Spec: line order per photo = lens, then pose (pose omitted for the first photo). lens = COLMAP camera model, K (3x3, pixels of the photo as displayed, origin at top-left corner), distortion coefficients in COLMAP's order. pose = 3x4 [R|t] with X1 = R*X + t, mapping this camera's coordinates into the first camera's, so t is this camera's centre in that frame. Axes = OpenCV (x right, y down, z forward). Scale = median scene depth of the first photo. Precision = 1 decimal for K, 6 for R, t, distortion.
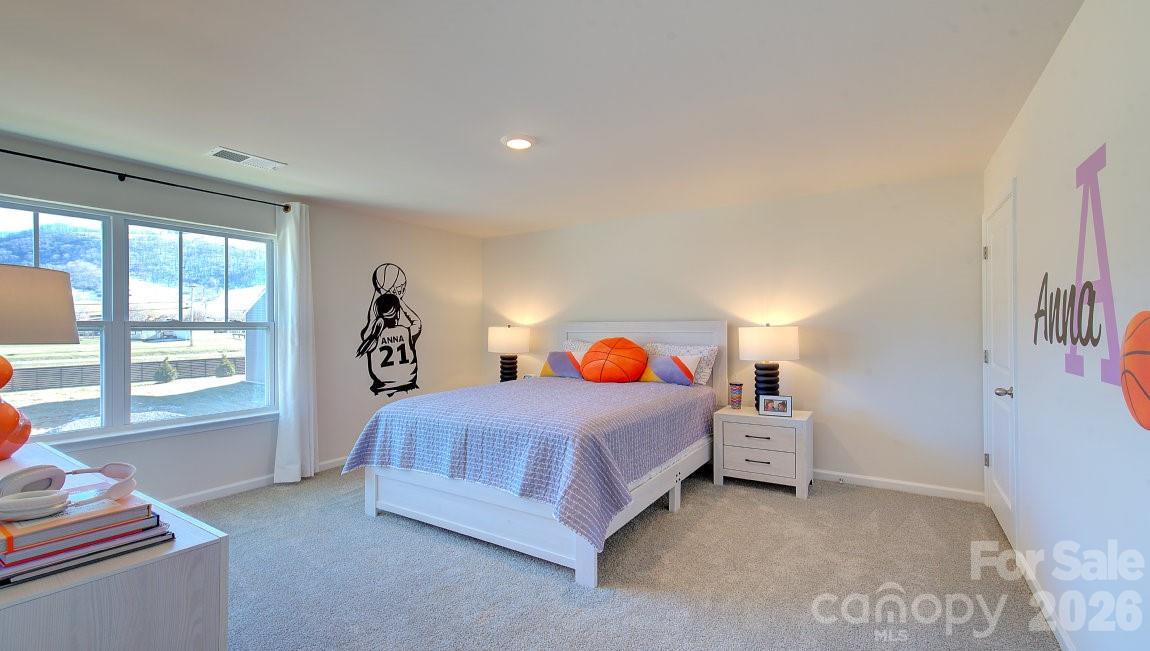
lens RADIAL K [[495.3, 0, 579.4], [0, 495.3, 327.9], [0, 0, 1]] dist [-0.006920, 0.001383]
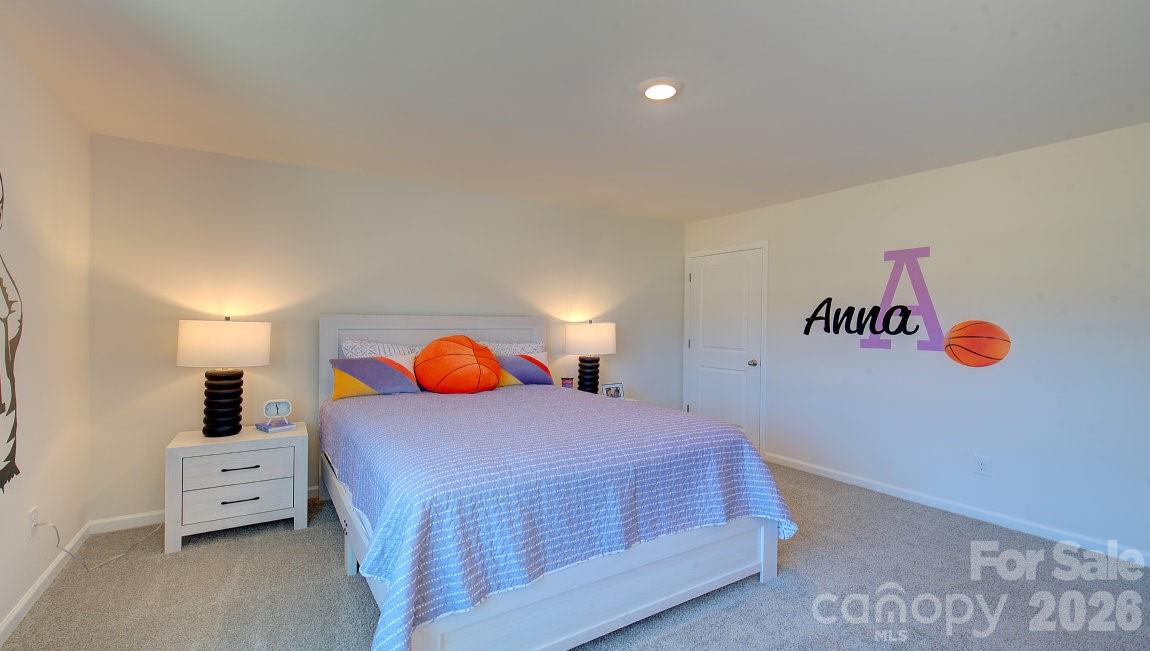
lens RADIAL K [[495.3, 0, 578.5], [0, 495.3, 325.7], [0, 0, 1]] dist [-0.006920, 0.001383]
pose [[0.413145, 0.000336, 0.910665, -0.504093], [-0.007601, 0.999966, 0.003080, 0.000132], [-0.910633, -0.008194, 0.413134, 0.445057]]
